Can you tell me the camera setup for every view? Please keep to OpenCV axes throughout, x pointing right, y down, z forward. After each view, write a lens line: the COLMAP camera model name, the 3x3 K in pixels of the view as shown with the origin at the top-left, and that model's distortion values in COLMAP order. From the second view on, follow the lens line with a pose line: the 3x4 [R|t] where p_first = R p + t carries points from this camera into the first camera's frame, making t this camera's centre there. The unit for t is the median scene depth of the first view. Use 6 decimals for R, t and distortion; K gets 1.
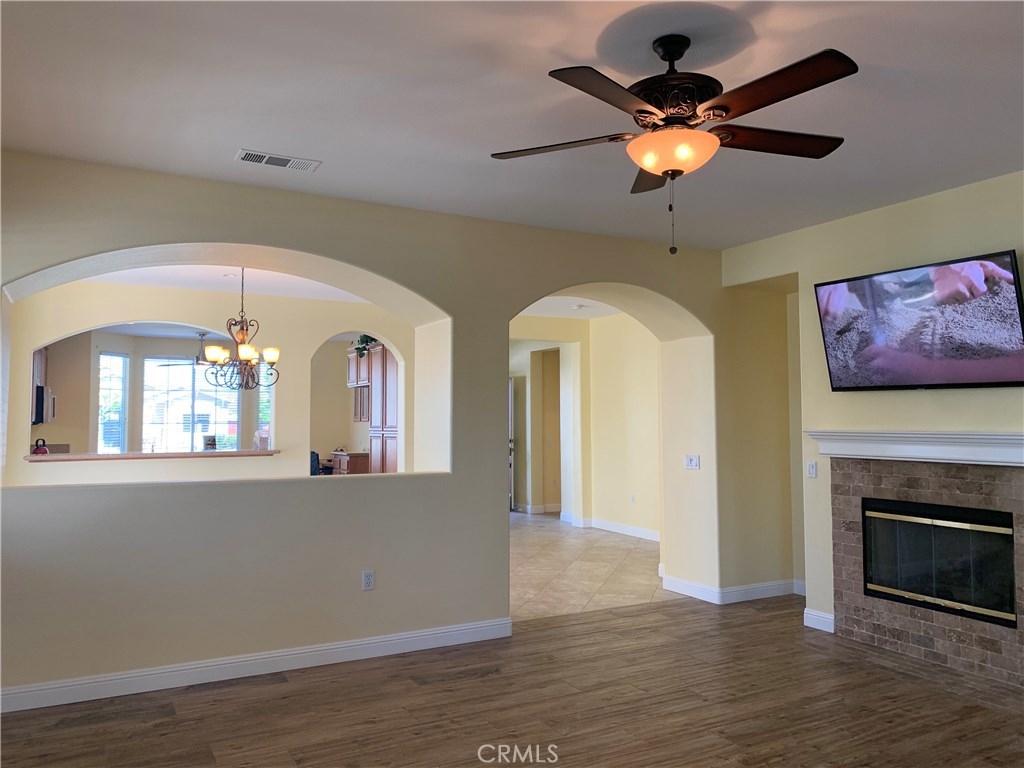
lens RADIAL K [[787.3, 0, 514.6], [0, 787.3, 378.4], [0, 0, 1]] dist [0.045418, -0.030393]
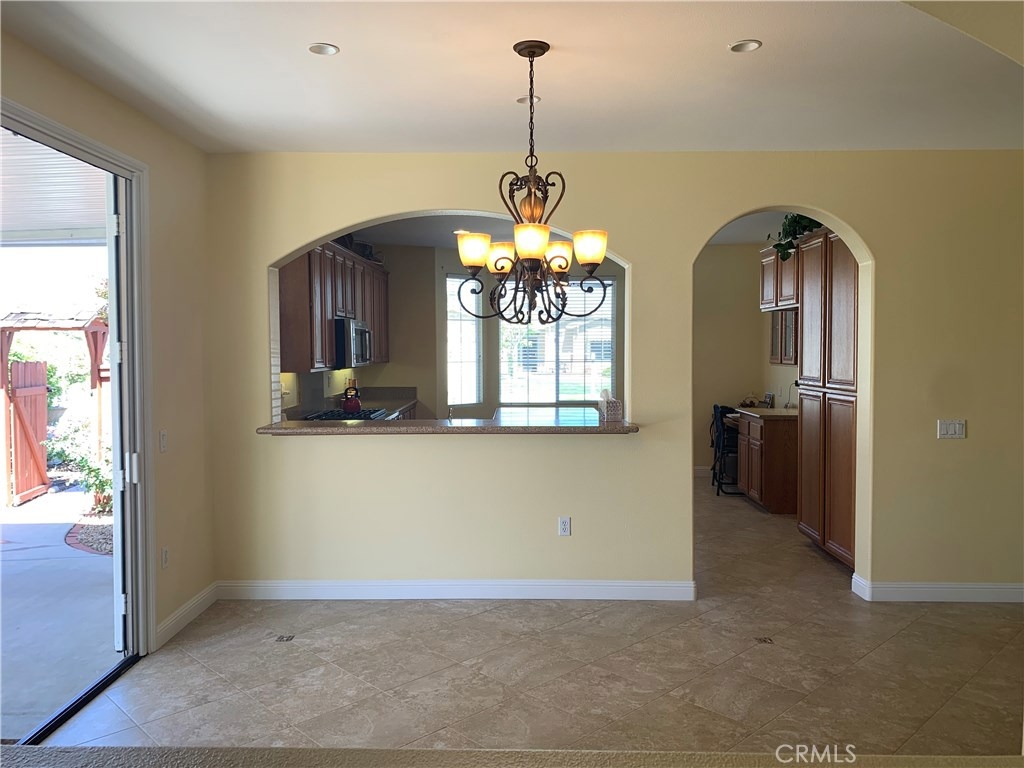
lens RADIAL K [[787.3, 0, 510.9], [0, 787.3, 381.7], [0, 0, 1]] dist [0.045418, -0.030393]
pose [[0.869392, 0.019181, -0.493751, -0.078743], [0.029368, 0.995474, 0.090383, 0.004297], [0.493250, -0.093079, 0.864894, 0.380884]]
